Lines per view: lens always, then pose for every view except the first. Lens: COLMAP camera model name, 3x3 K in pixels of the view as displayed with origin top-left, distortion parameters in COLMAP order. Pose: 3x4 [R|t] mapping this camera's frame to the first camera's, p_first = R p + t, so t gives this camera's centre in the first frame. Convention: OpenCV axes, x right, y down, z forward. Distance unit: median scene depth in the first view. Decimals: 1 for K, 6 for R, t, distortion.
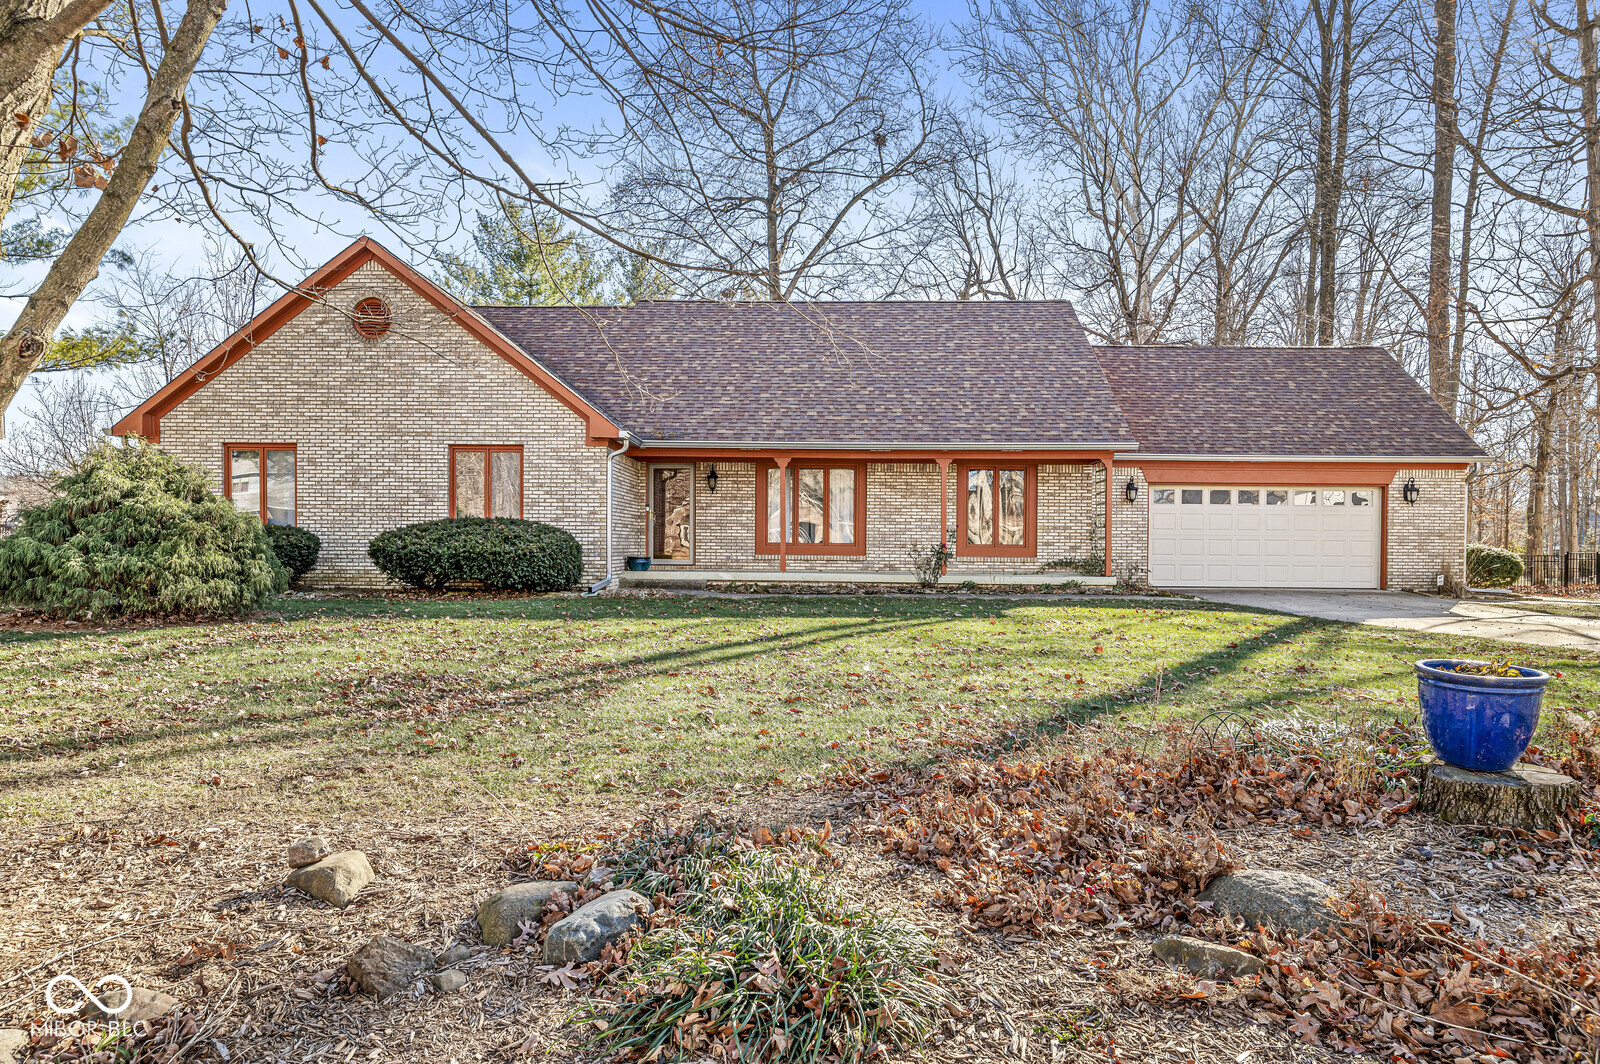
lens RADIAL K [[1024.1, 0, 803.8], [0, 1024.1, 548.6], [0, 0, 1]] dist [0.002756, 0.001543]
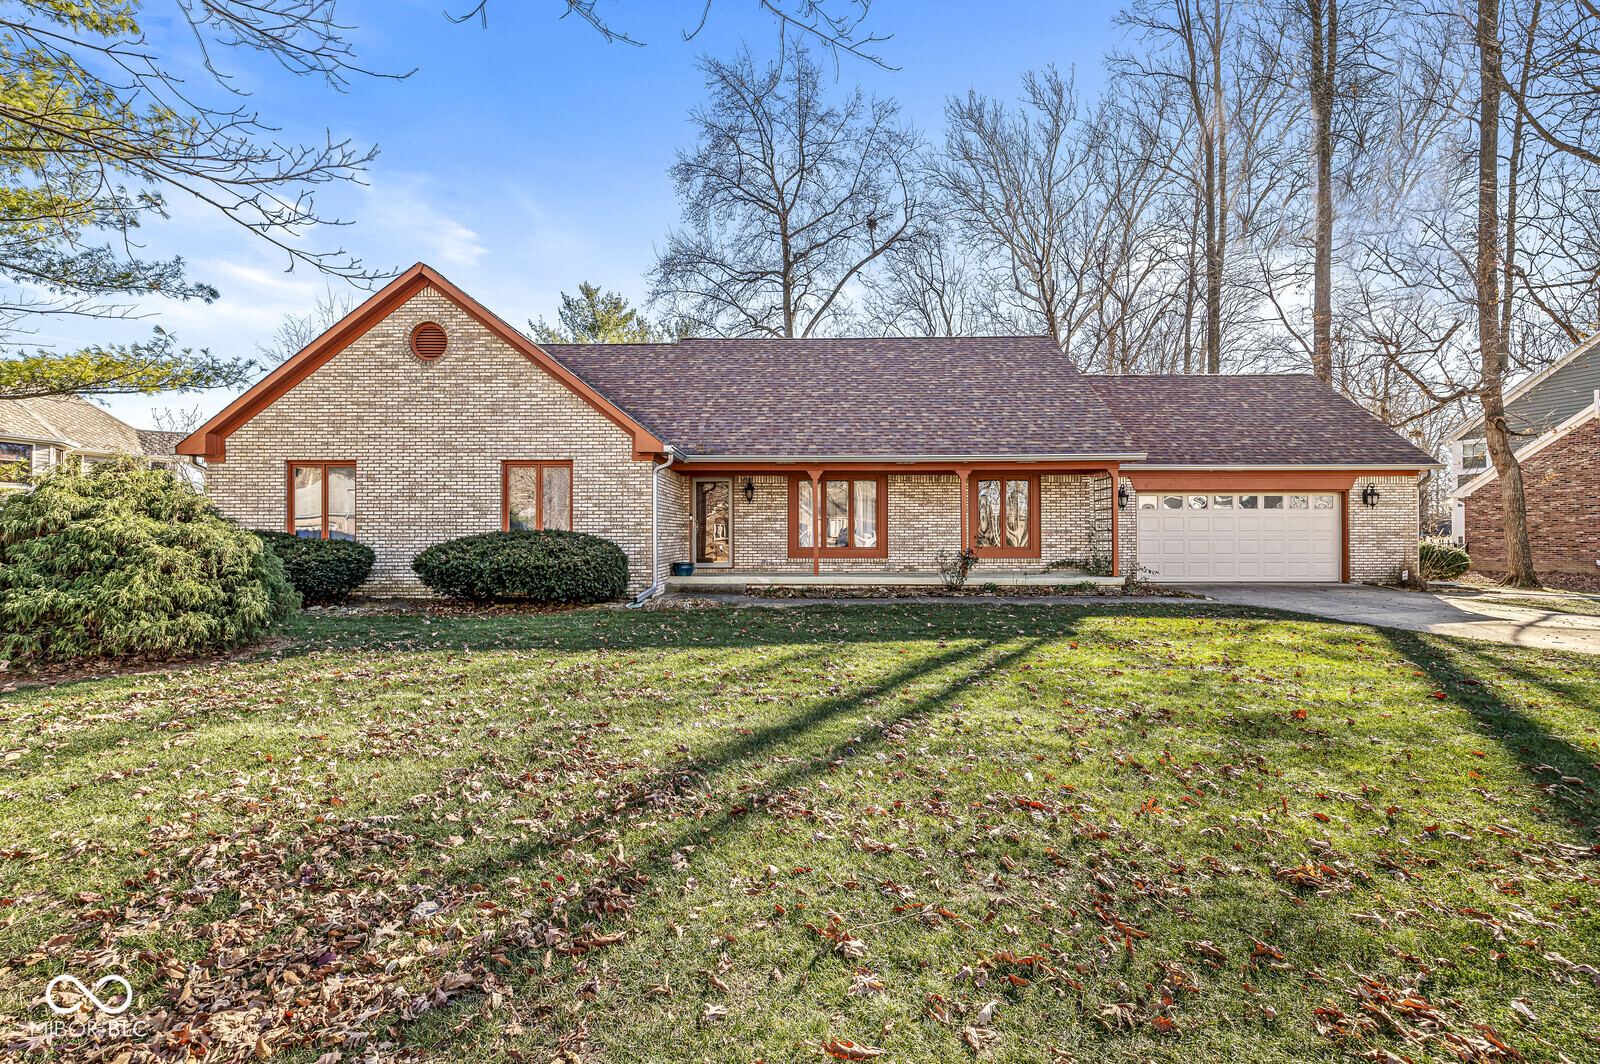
lens RADIAL K [[697.0, 0, 800.0], [0, 697.0, 514.5], [0, 0, 1]] dist [-0.000652, -0.000623]
pose [[0.999939, -0.009798, 0.005141, -0.039840], [0.009964, 0.999392, -0.033409, -0.017043], [-0.004810, 0.033458, 0.999429, 0.254570]]
